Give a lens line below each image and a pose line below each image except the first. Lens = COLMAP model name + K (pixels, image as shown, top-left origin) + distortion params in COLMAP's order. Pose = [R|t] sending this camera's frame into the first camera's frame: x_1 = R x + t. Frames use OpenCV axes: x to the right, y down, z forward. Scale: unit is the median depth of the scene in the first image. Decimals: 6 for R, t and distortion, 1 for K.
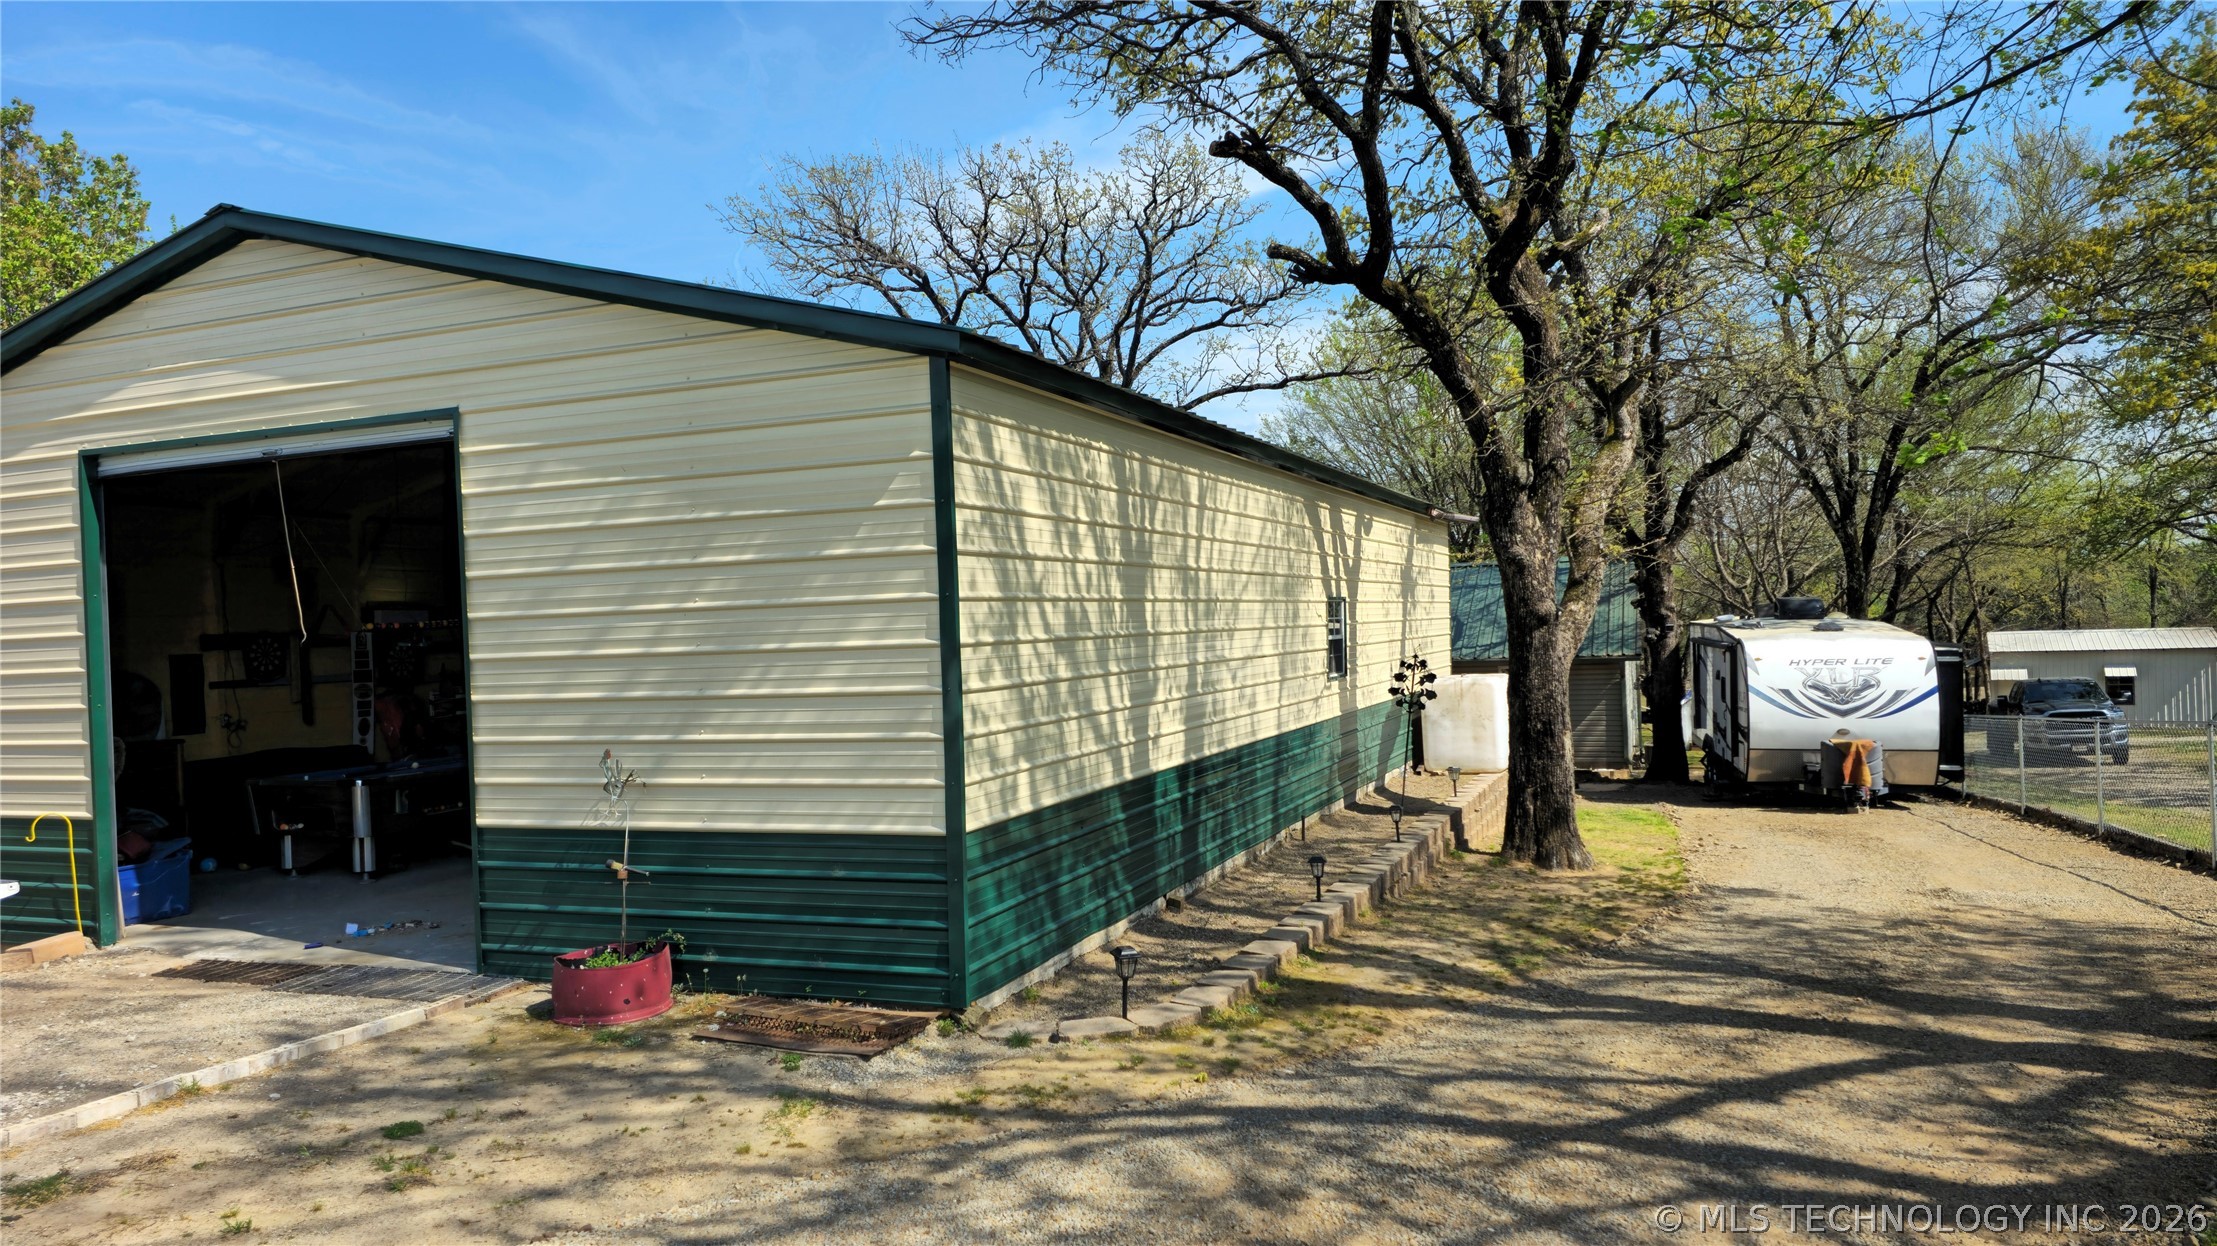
lens RADIAL K [[1450.5, 0, 1107.9], [0, 1450.5, 622.3], [0, 0, 1]] dist [0.075509, -0.073967]
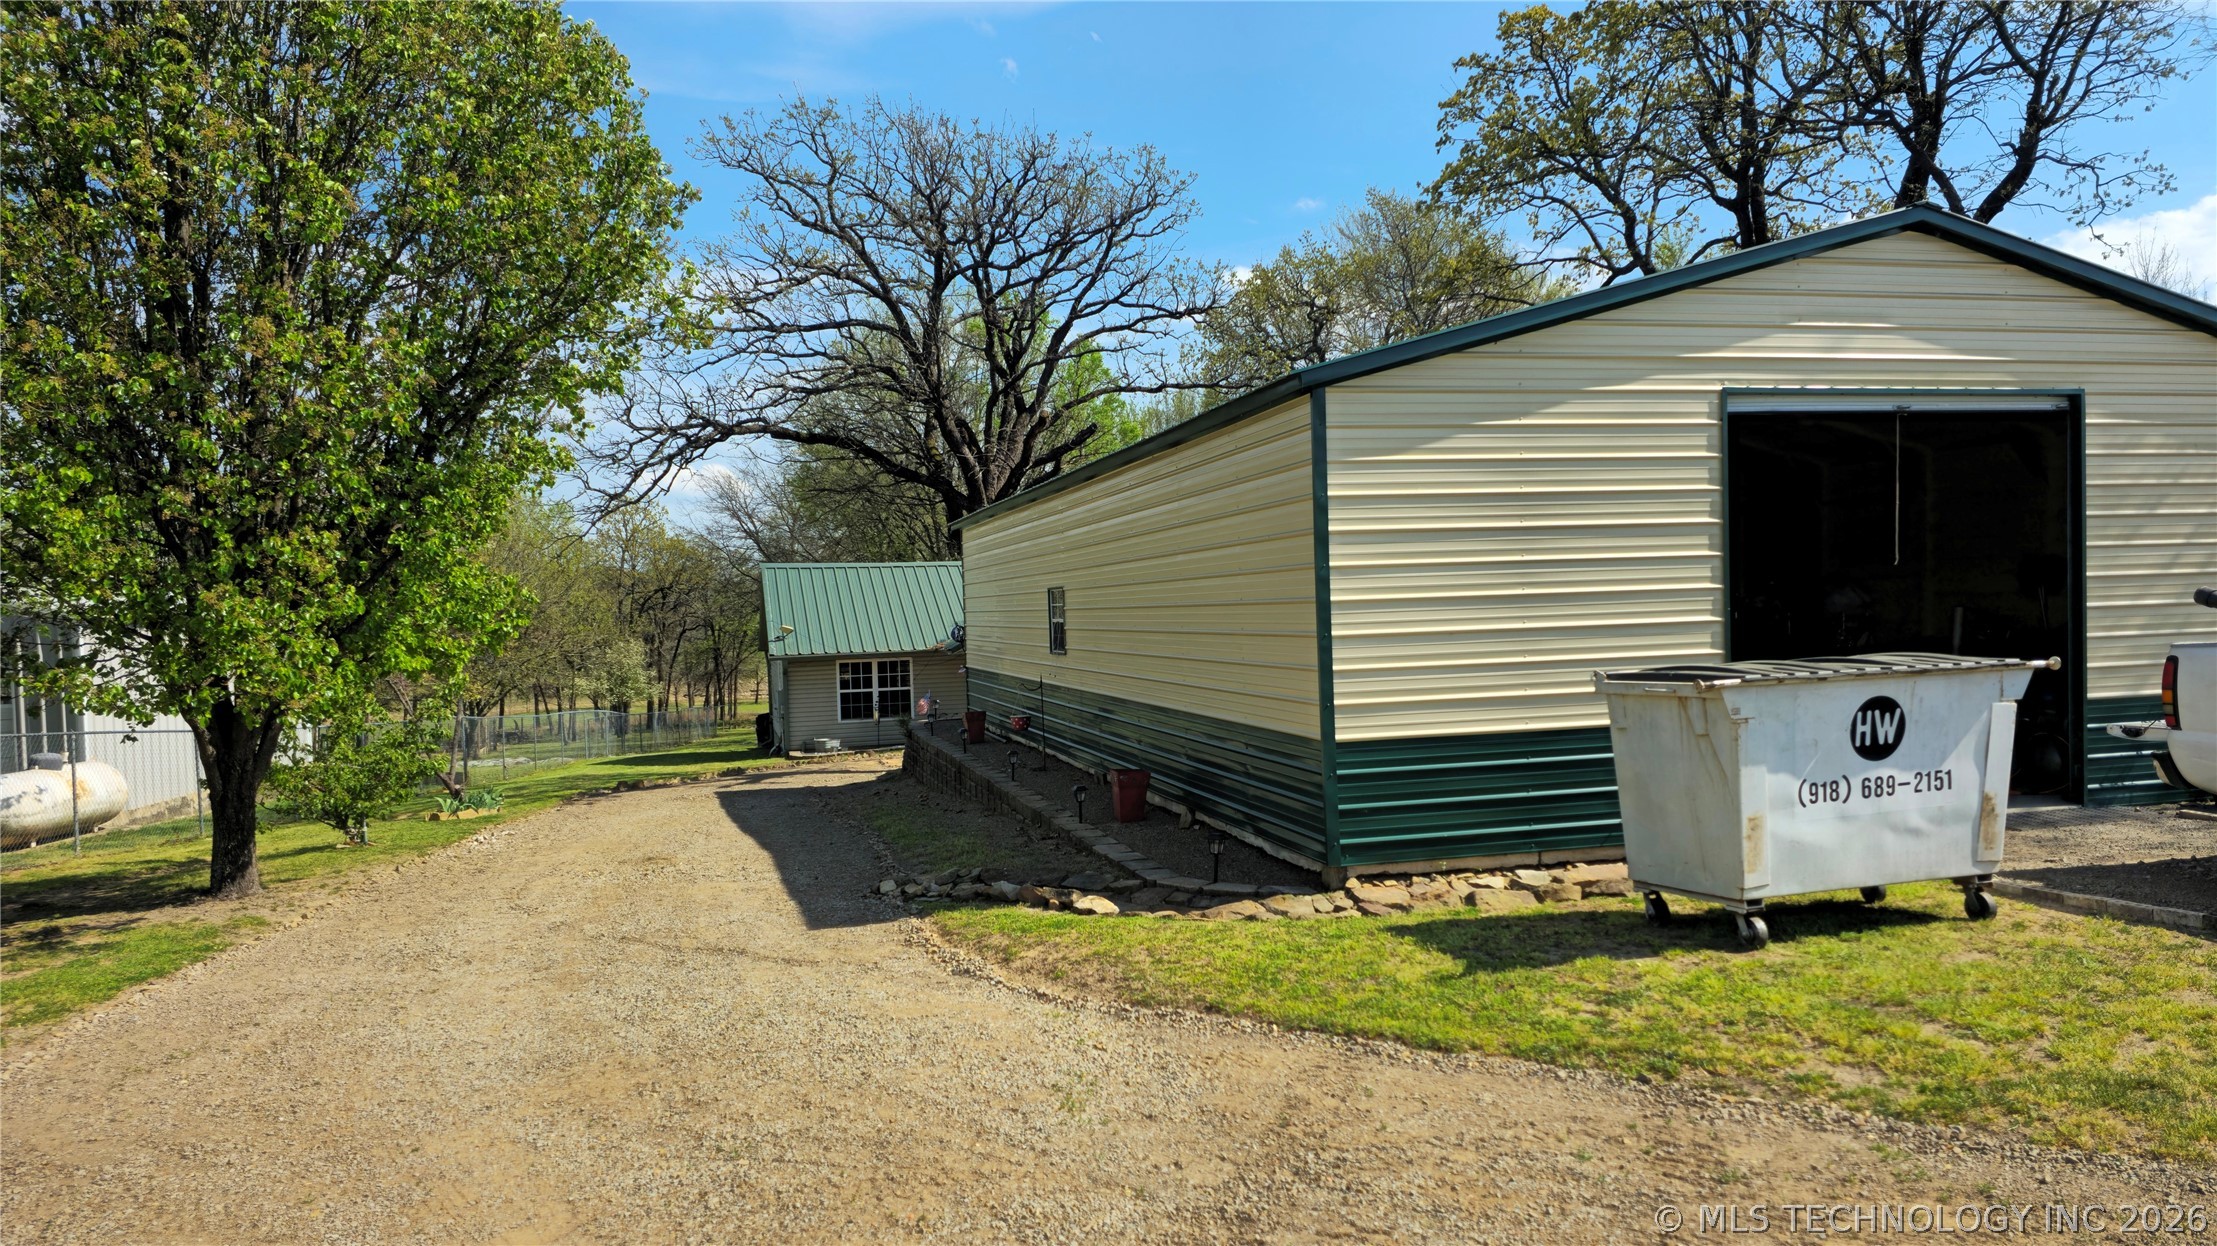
lens RADIAL K [[1450.5, 0, 1110.4], [0, 1450.5, 628.6], [0, 0, 1]] dist [0.075509, -0.073967]
pose [[0.803445, 0.002298, 0.595375, -1.910129], [-0.000948, 0.999996, -0.002580, 0.075718], [-0.595378, 0.001508, 0.803444, 0.428004]]
